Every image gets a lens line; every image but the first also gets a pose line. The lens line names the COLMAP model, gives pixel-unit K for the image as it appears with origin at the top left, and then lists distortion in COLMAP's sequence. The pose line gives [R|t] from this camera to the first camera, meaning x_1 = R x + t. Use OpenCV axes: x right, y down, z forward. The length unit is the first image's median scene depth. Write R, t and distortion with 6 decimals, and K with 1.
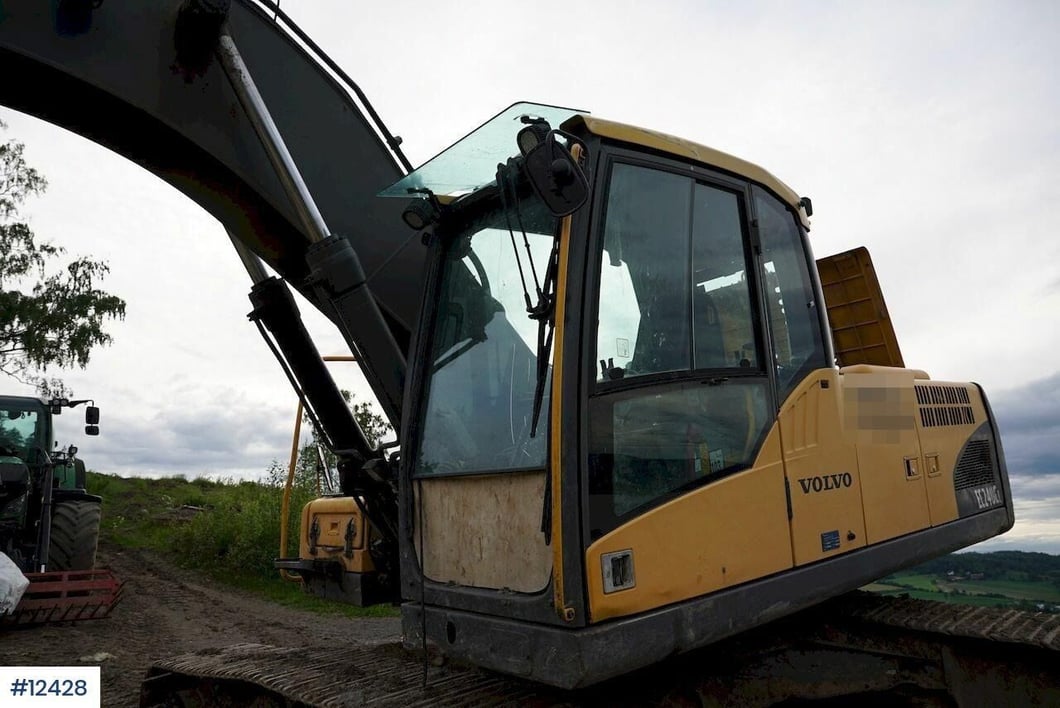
lens RADIAL K [[760.1, 0, 528.3], [0, 760.1, 346.9], [0, 0, 1]] dist [-0.183925, 0.149487]
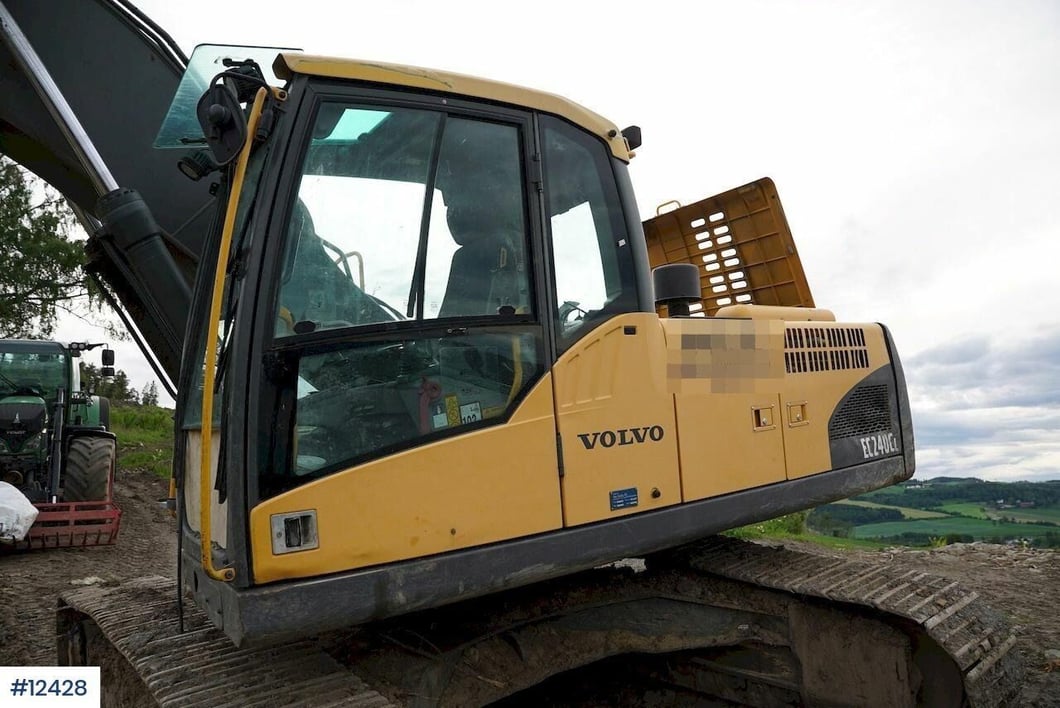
lens RADIAL K [[734.8, 0, 528.9], [0, 734.8, 351.7], [0, 0, 1]] dist [-0.174452, 0.129602]
pose [[0.996931, -0.008230, -0.077857, 0.315627], [0.015737, 0.995227, 0.096308, -0.011906], [0.076692, -0.097238, 0.992302, 0.075647]]
